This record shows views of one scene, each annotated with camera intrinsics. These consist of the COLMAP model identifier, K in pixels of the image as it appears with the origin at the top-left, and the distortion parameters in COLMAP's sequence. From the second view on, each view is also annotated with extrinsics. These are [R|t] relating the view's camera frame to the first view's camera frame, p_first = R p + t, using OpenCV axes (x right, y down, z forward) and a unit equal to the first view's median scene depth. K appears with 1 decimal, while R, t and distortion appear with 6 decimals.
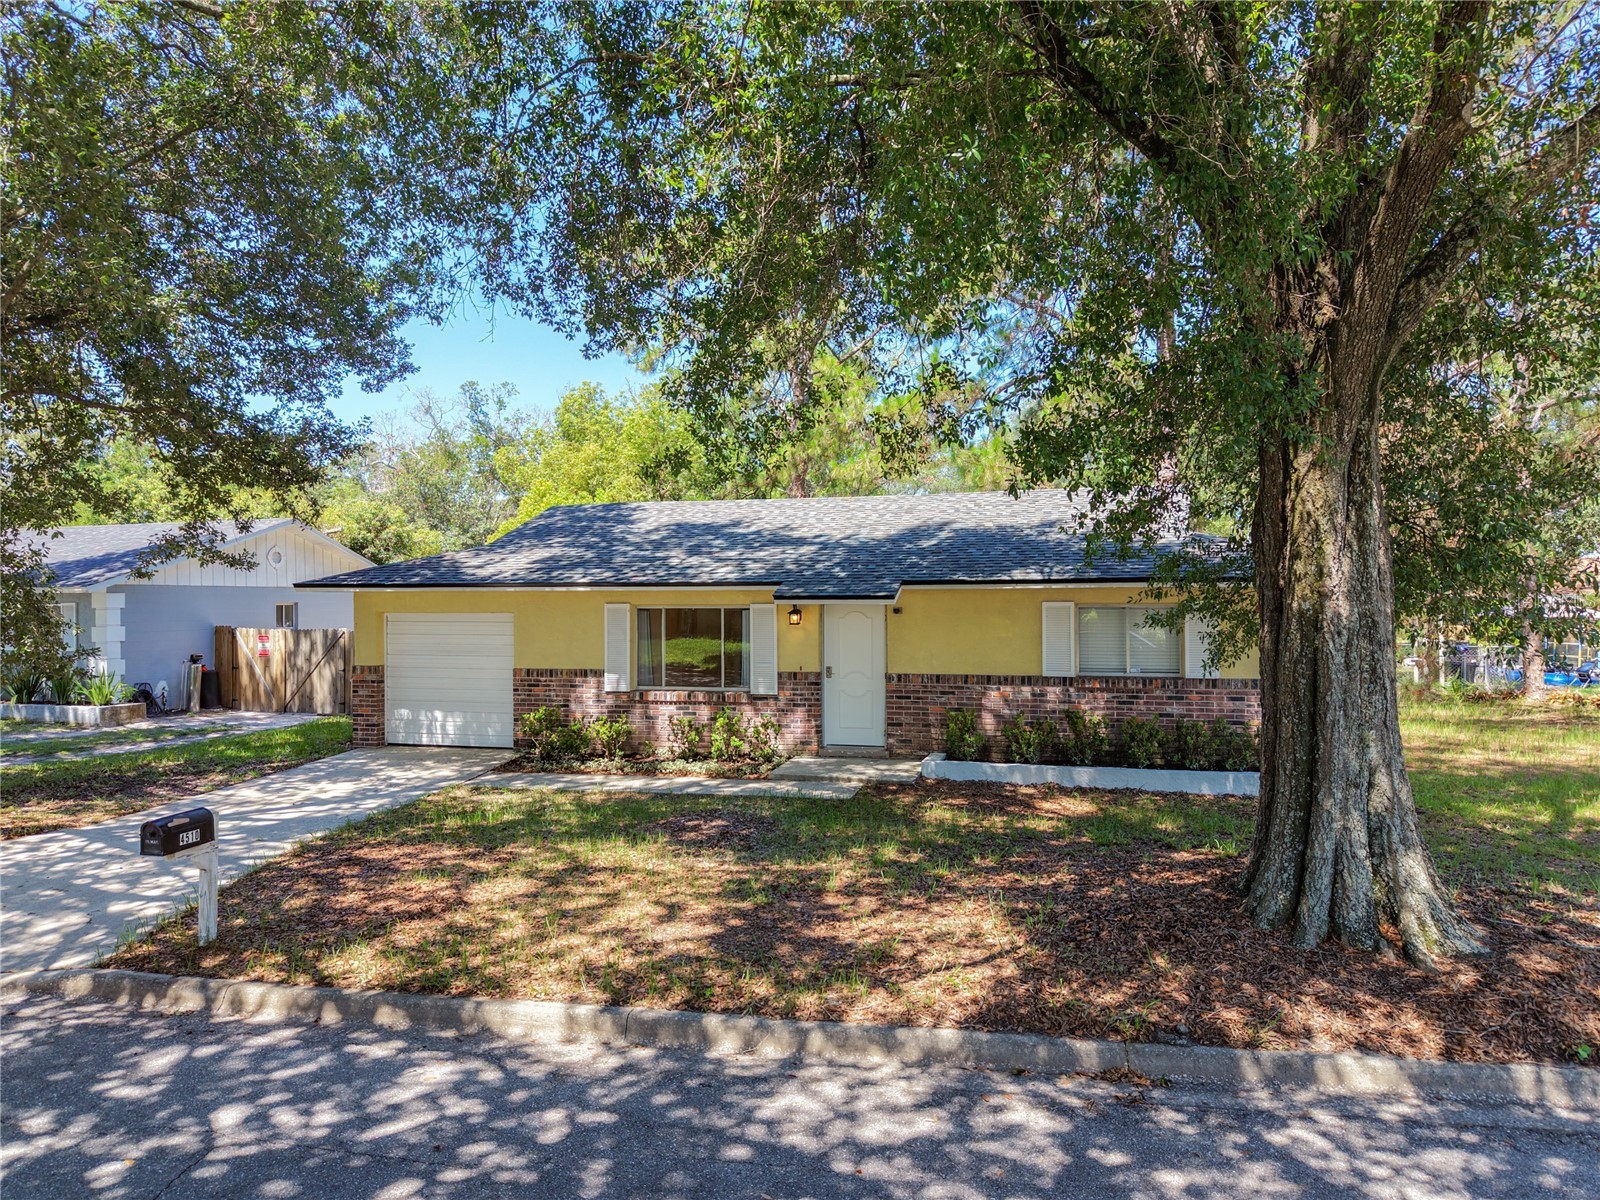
lens RADIAL K [[1095.2, 0, 791.9], [0, 1095.2, 587.6], [0, 0, 1]] dist [0.023585, -0.020947]
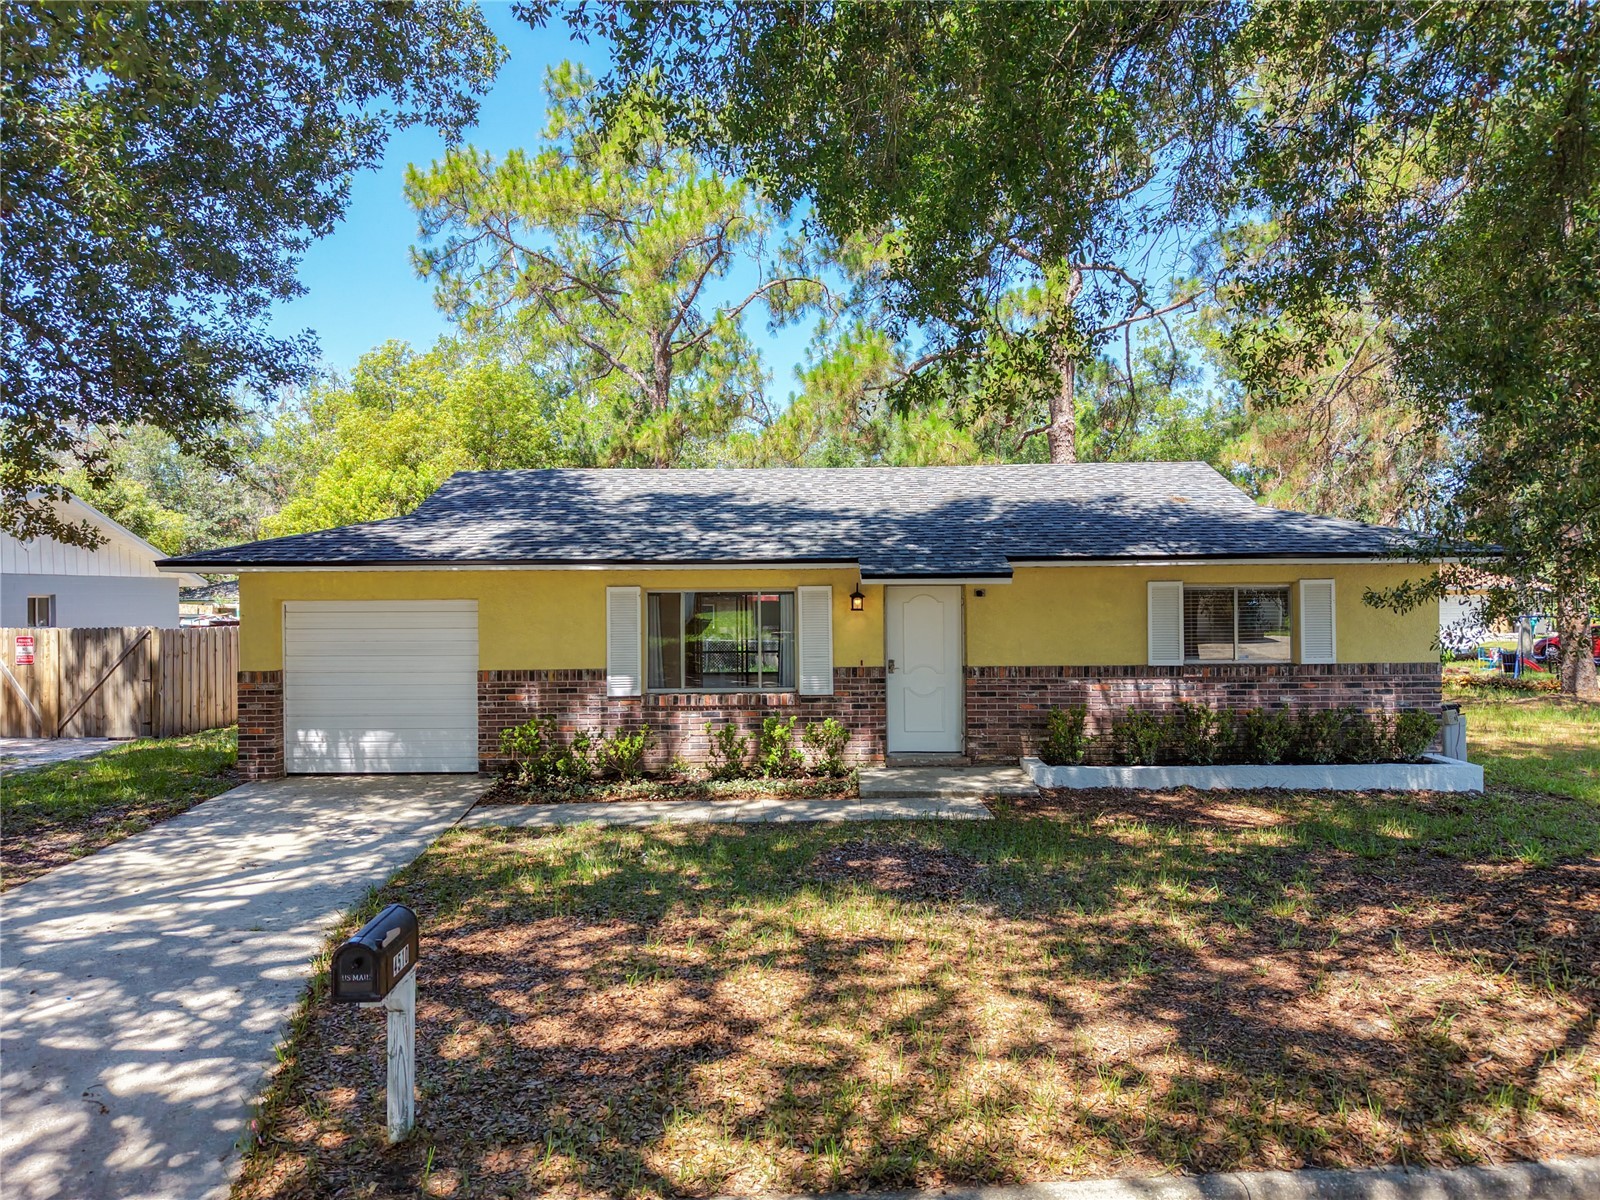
lens RADIAL K [[1095.2, 0, 806.1], [0, 1095.2, 591.9], [0, 0, 1]] dist [0.023585, -0.020947]
pose [[0.965380, -0.003566, 0.260823, -0.353600], [0.002243, 0.999983, 0.005373, 0.020917], [-0.260838, -0.004602, 0.965372, 0.286211]]
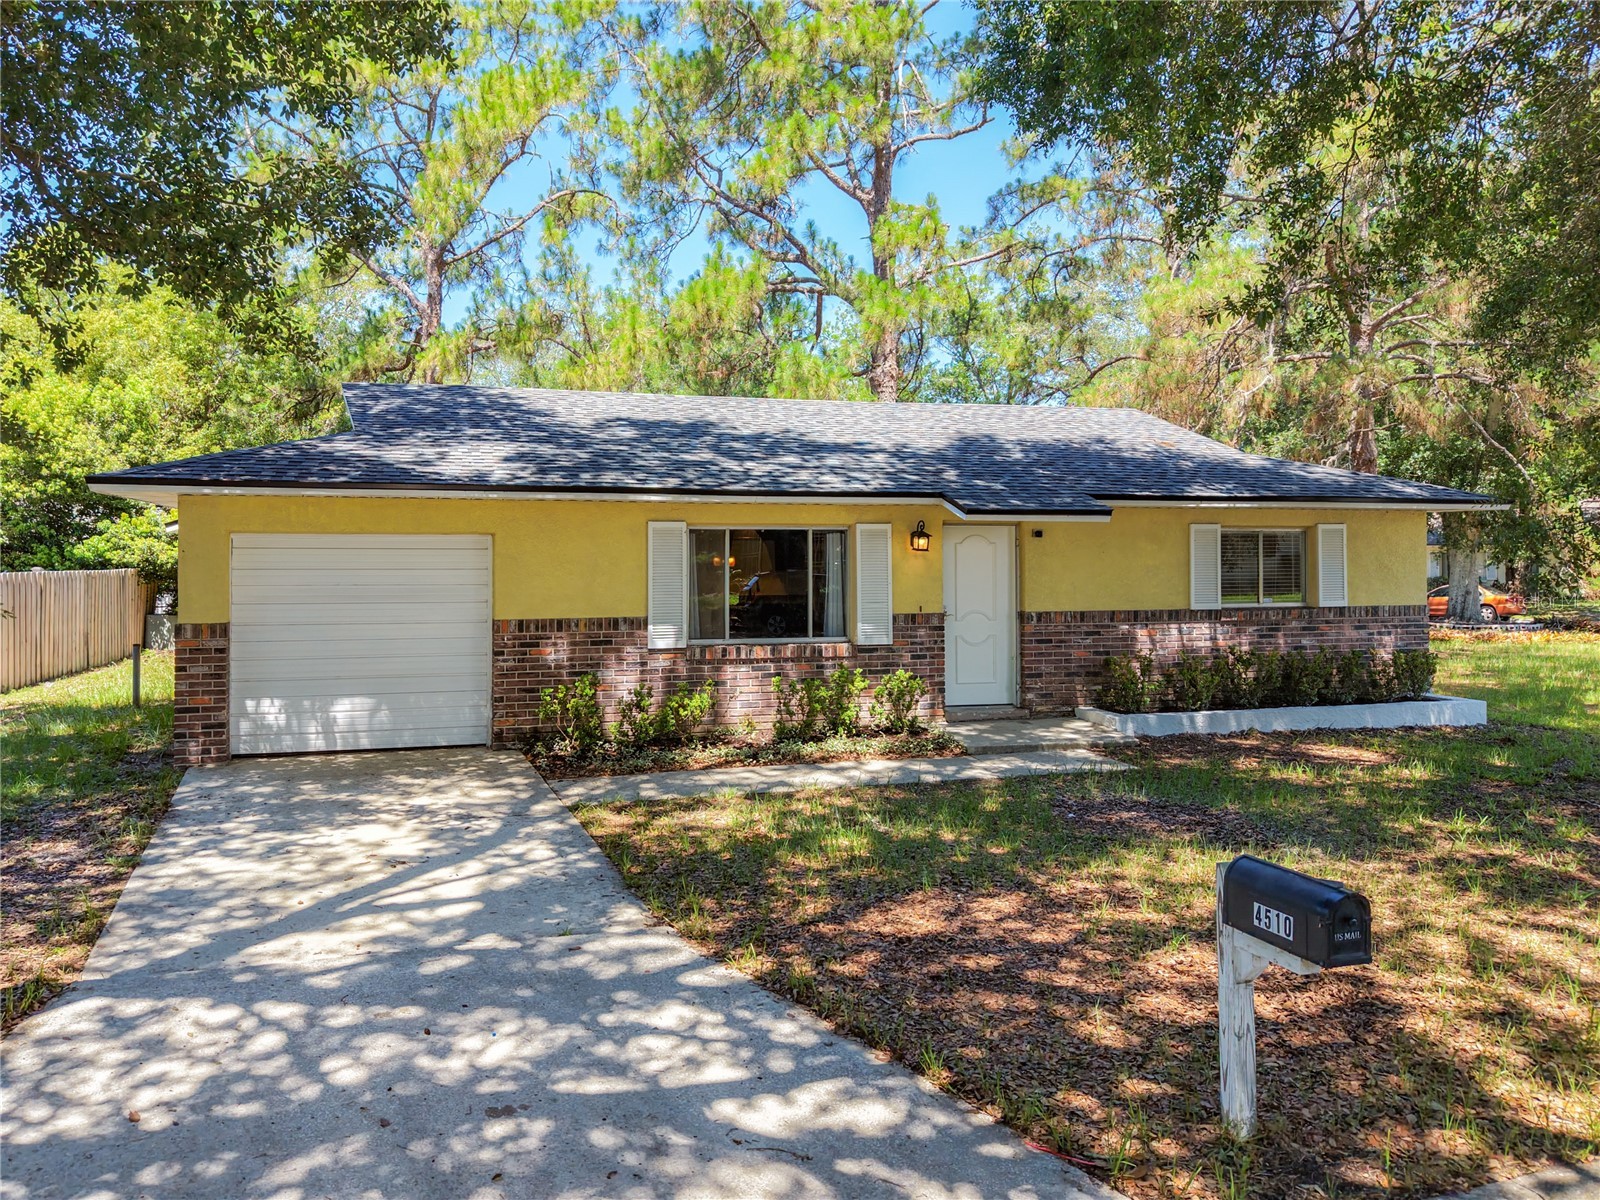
lens RADIAL K [[1194.4, 0, 749.0], [0, 1194.4, 521.2], [0, 0, 1]] dist [0.030257, -0.028012]
pose [[0.849938, 0.017860, 0.526580, -0.755839], [-0.007829, 0.999743, -0.021271, 0.044054], [-0.526824, 0.013956, 0.849860, 0.492560]]
